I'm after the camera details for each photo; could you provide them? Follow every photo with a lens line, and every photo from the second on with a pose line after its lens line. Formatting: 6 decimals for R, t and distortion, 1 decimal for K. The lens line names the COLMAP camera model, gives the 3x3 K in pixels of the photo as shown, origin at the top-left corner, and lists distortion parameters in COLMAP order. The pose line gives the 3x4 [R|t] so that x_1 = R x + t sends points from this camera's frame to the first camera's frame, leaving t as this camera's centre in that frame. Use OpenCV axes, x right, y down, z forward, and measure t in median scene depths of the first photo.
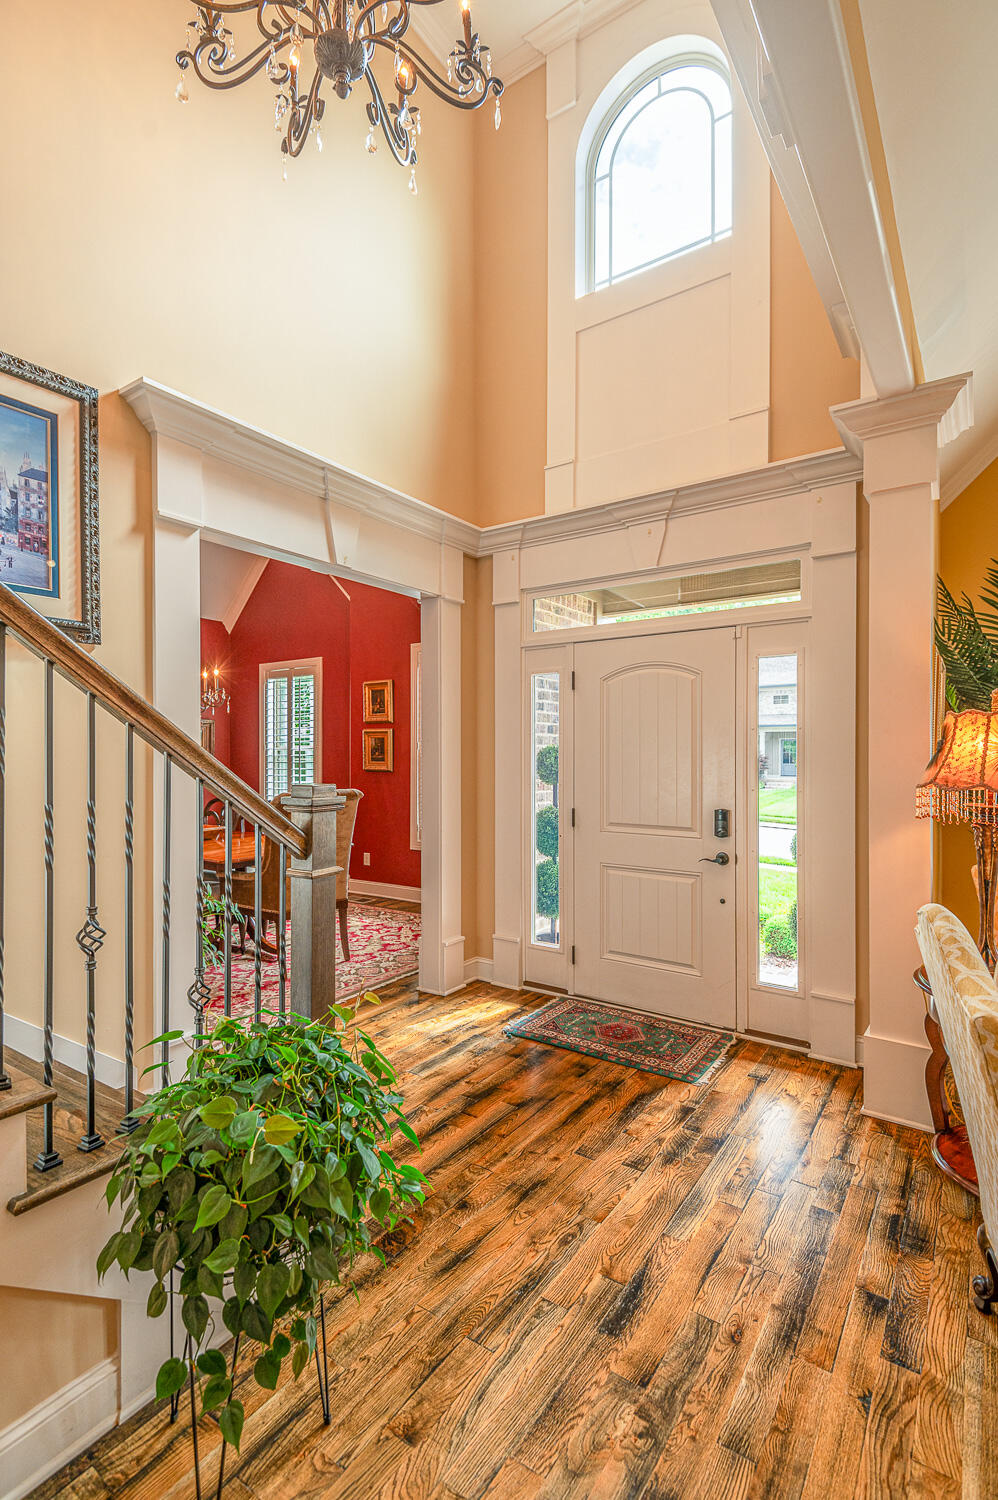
lens RADIAL K [[718.3, 0, 493.9], [0, 718.3, 754.2], [0, 0, 1]] dist [0.013961, -0.004381]
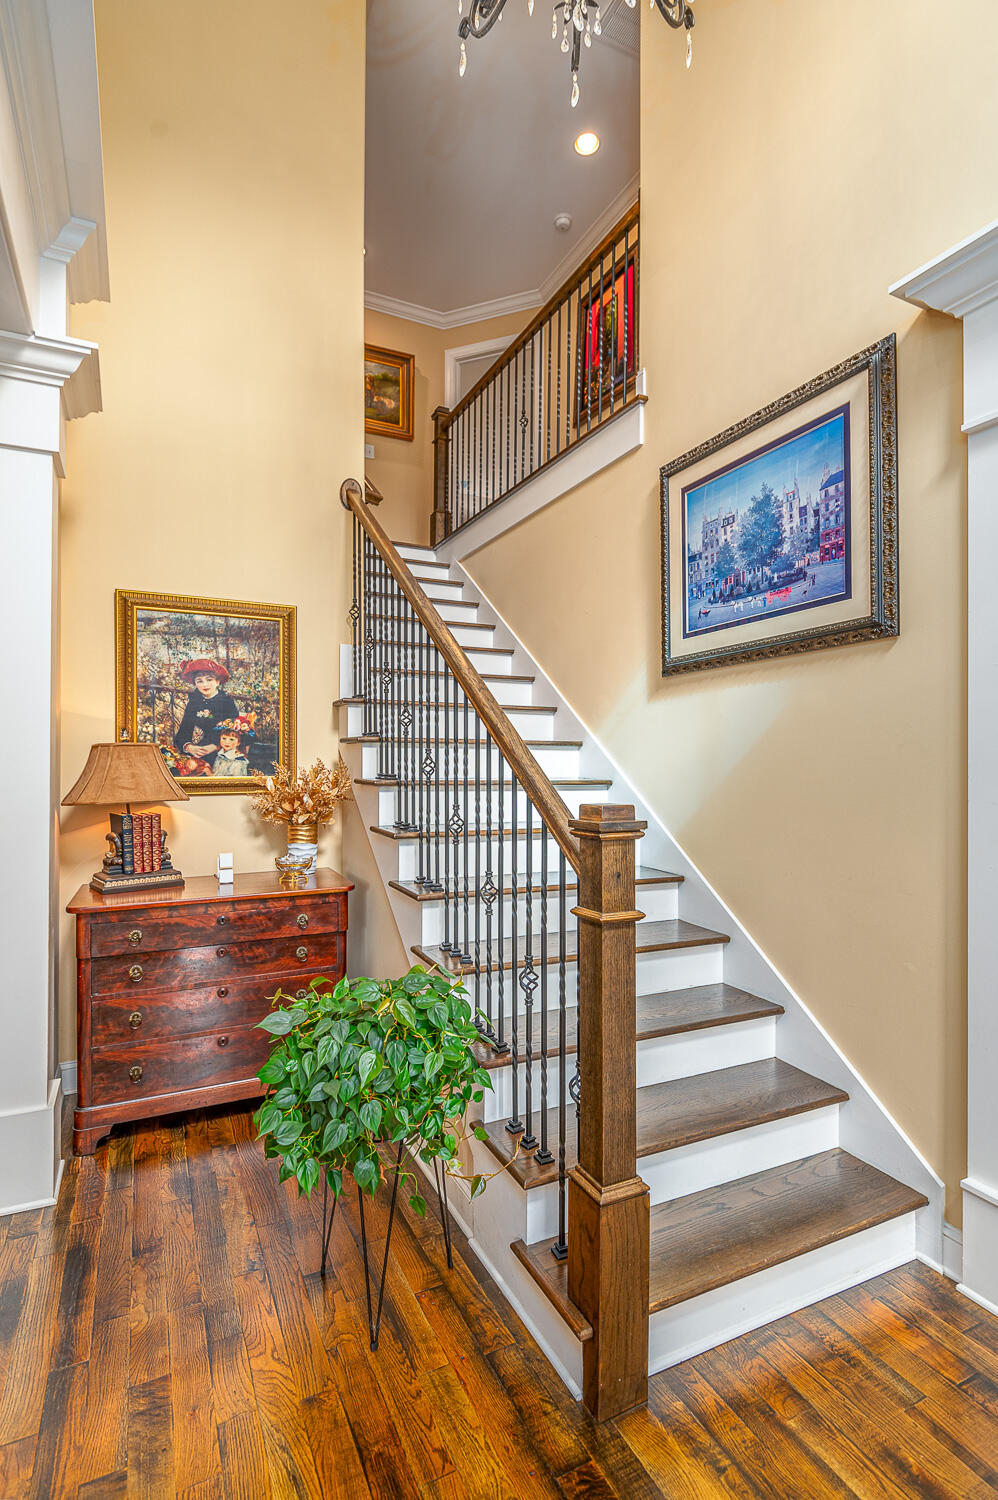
lens RADIAL K [[718.3, 0, 507.6], [0, 718.3, 756.1], [0, 0, 1]] dist [0.013961, -0.004381]
pose [[-0.466974, -0.004496, -0.884260, 0.275664], [-0.008157, 0.999966, -0.000776, -0.006784], [0.884234, 0.006850, -0.466995, 0.687253]]
